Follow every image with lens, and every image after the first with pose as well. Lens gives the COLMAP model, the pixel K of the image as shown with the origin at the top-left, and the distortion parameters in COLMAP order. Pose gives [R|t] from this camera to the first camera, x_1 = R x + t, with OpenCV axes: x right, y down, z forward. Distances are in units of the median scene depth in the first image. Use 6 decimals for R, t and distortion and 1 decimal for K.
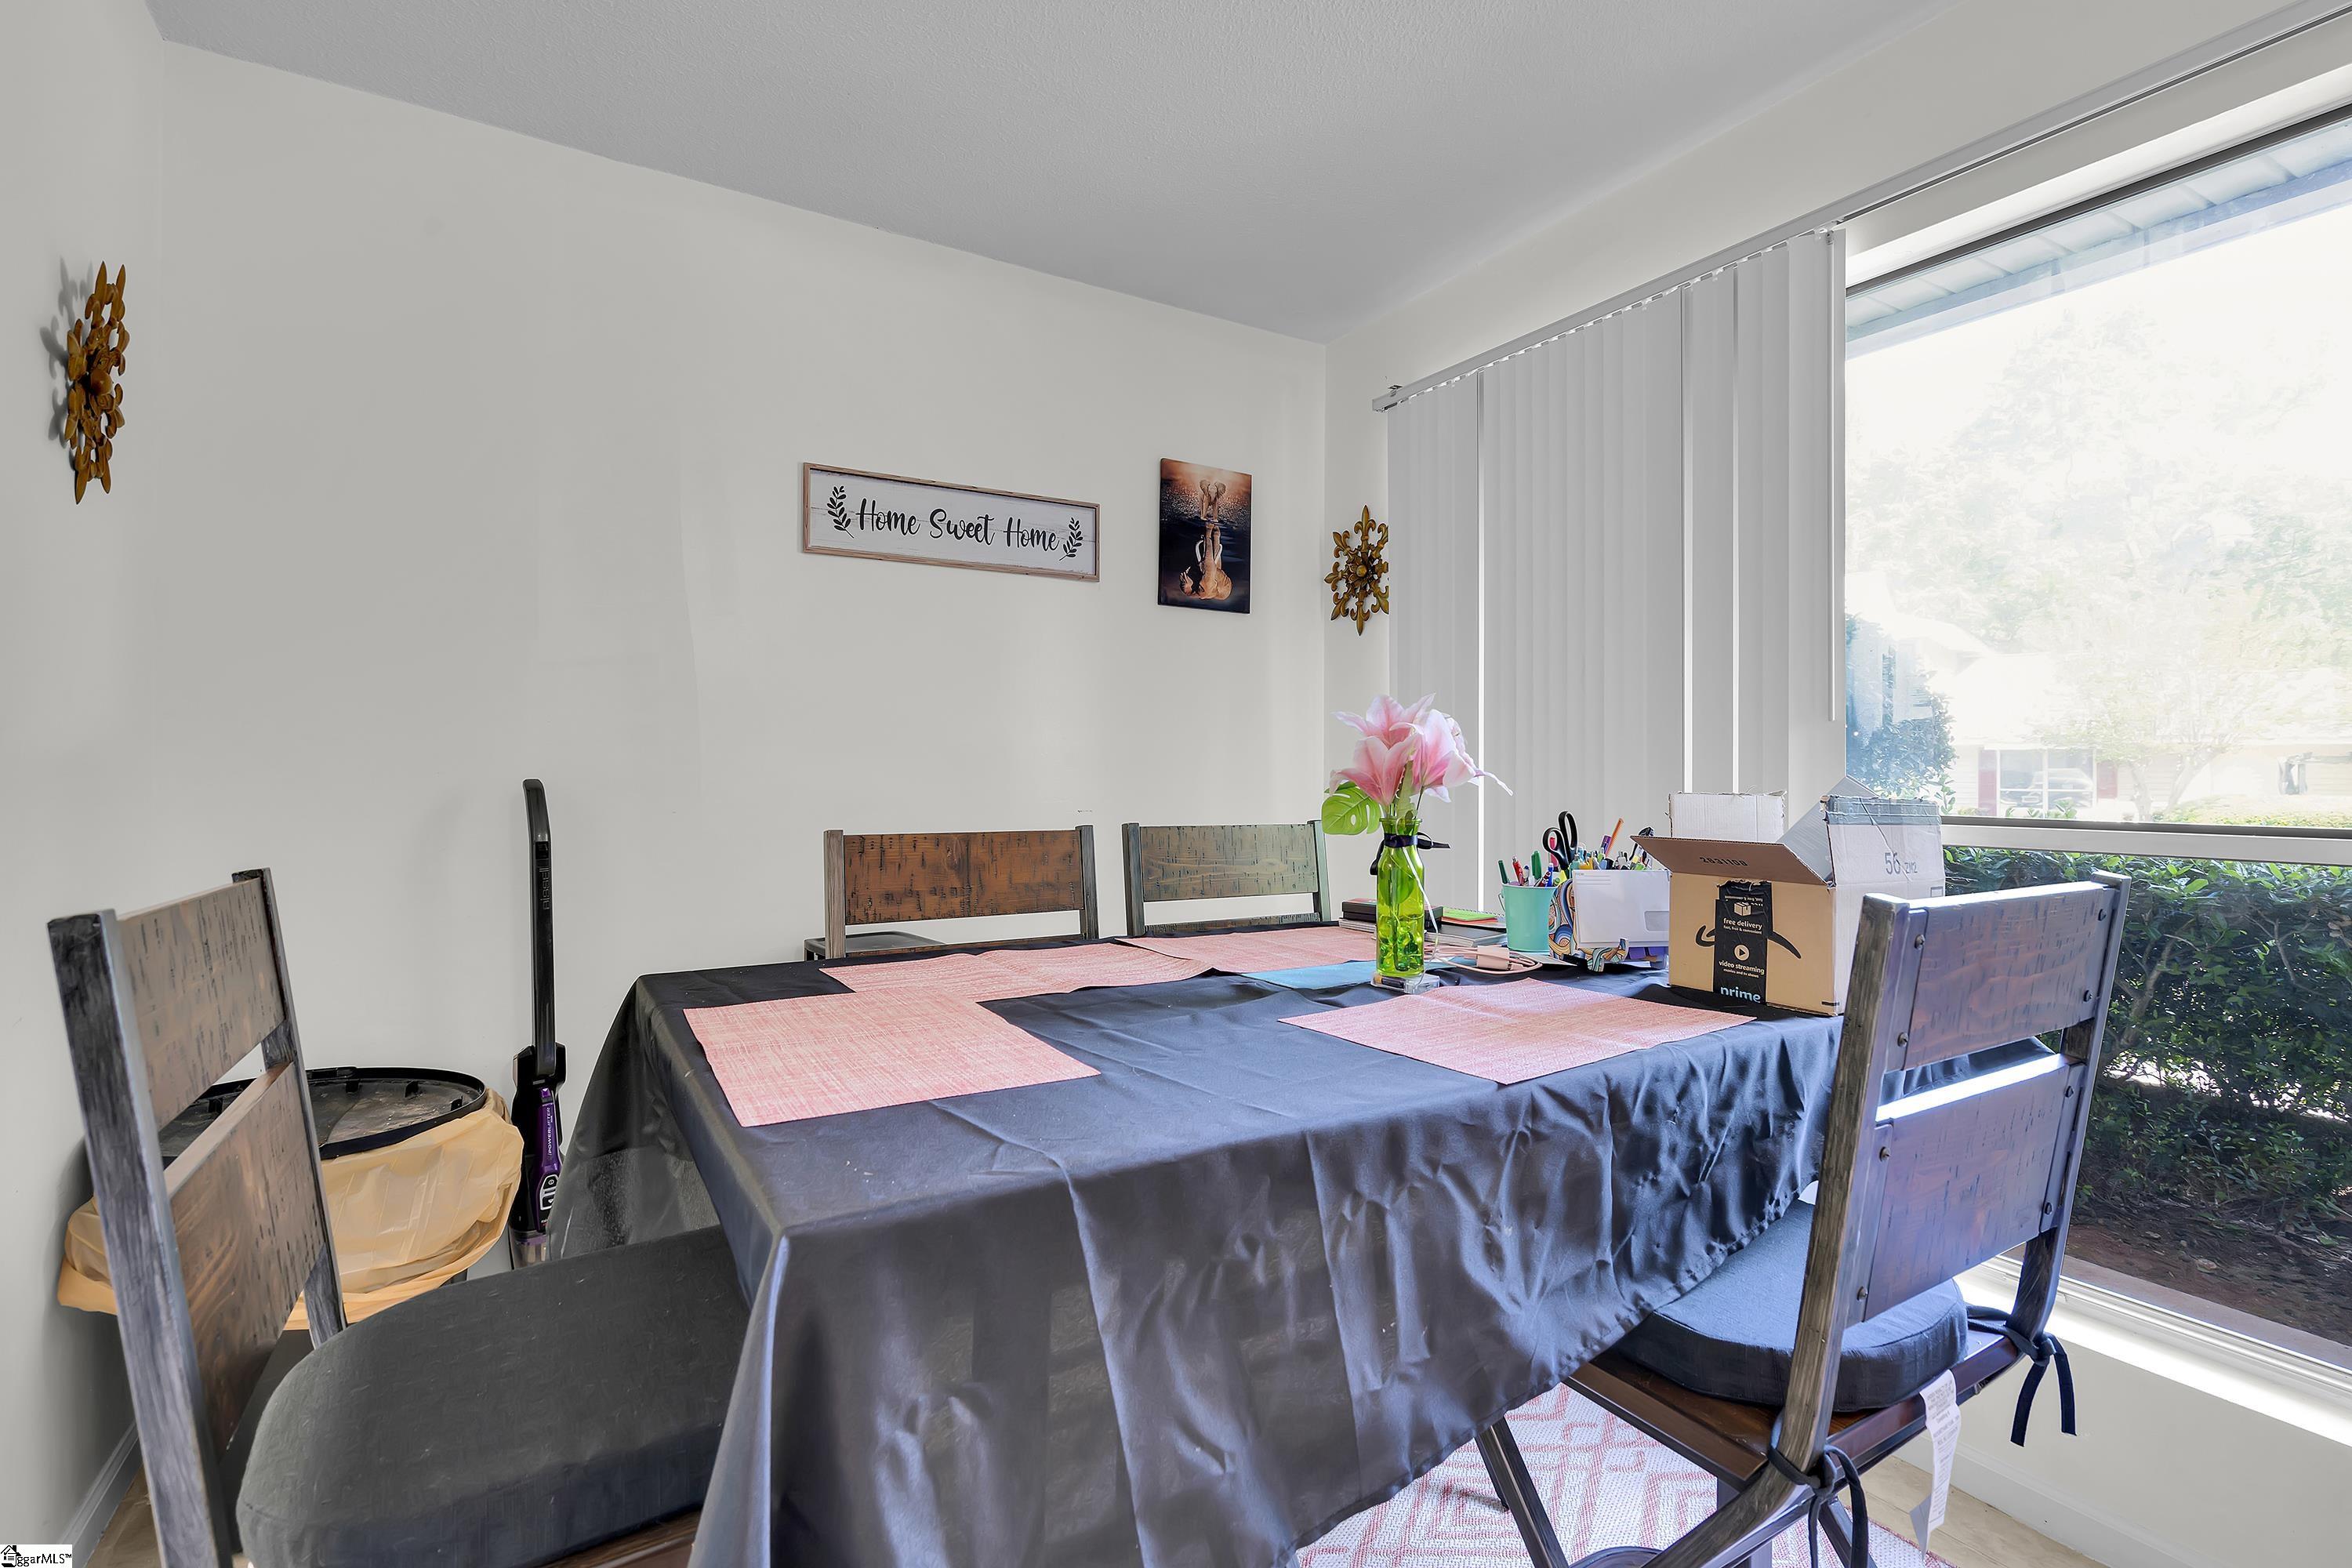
lens RADIAL K [[1066.1, 0, 1172.0], [0, 1066.1, 777.9], [0, 0, 1]] dist [-0.002625, -0.000509]
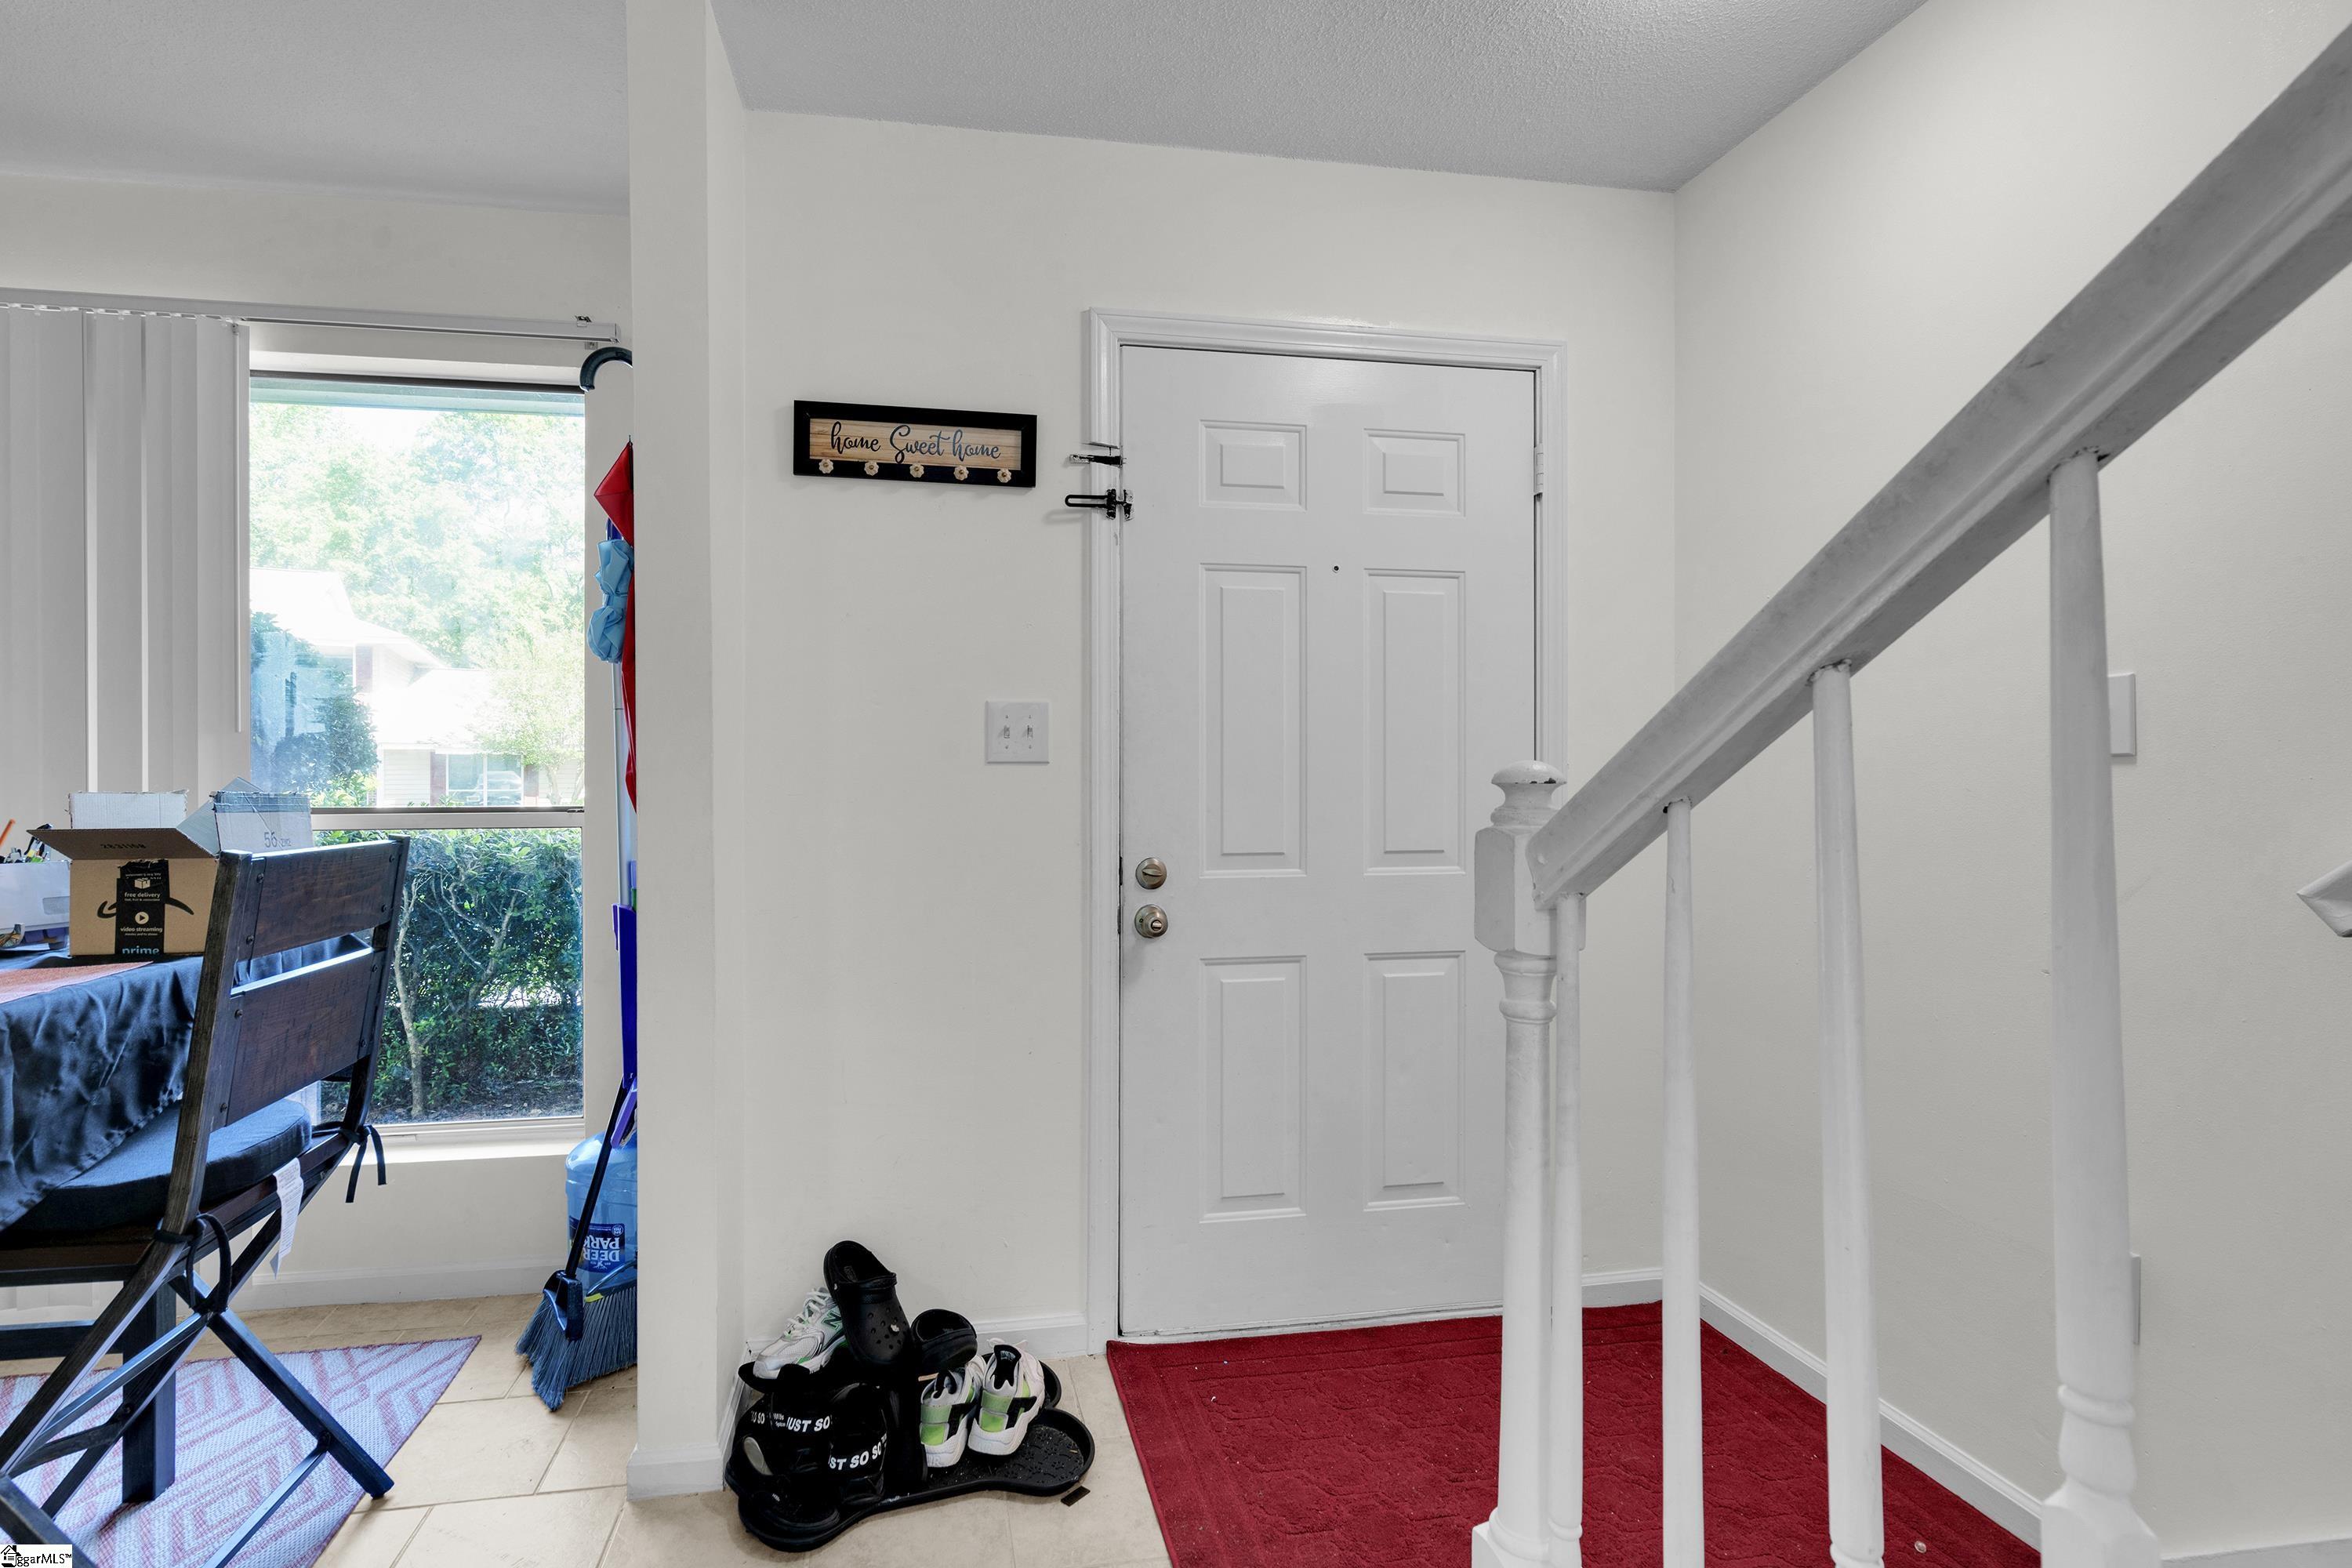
lens RADIAL K [[1152.6, 0, 1172.7], [0, 1152.6, 775.0], [0, 0, 1]] dist [-0.004457, 0.000133]
pose [[0.362801, -0.001293, 0.931866, -0.327754], [0.005578, 0.999984, -0.000784, 0.004355], [-0.931850, 0.005483, 0.362802, -0.716796]]
